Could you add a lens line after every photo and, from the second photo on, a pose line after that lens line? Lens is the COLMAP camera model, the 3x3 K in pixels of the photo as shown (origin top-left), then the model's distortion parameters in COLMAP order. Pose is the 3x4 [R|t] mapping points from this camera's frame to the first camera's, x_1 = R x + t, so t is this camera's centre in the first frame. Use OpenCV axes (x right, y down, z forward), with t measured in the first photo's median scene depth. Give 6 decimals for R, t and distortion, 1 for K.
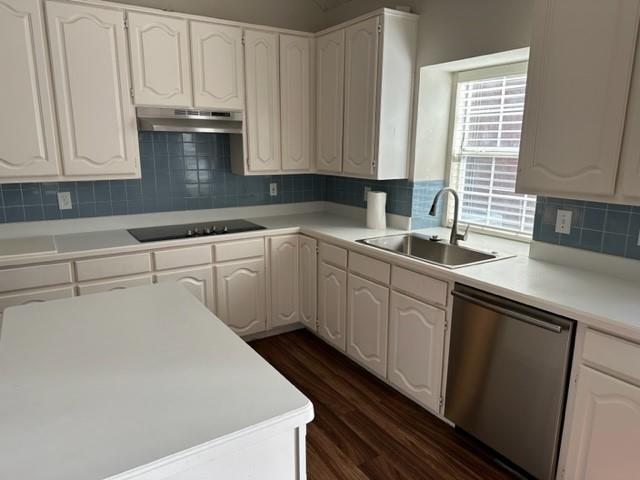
lens RADIAL K [[443.5, 0, 320.1], [0, 443.5, 249.6], [0, 0, 1]] dist [0.067093, -0.000347]
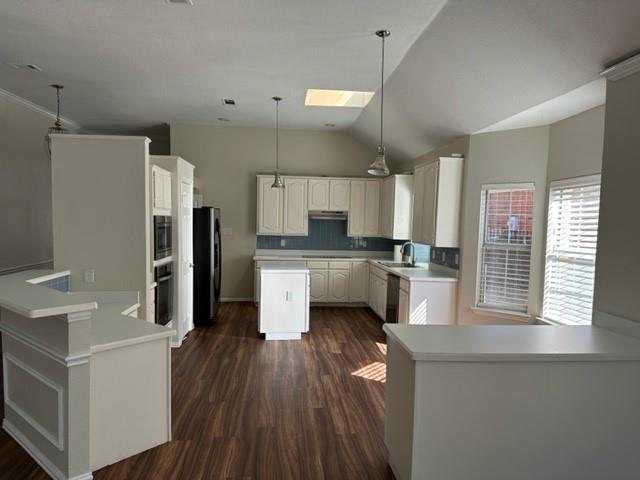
lens RADIAL K [[443.5, 0, 320.1], [0, 443.5, 249.6], [0, 0, 1]] dist [0.067093, -0.000347]
pose [[0.882201, 0.045033, -0.468714, 0.871620], [-0.125923, 0.981725, -0.142688, 0.277772], [0.453722, 0.184902, 0.871750, -1.202764]]
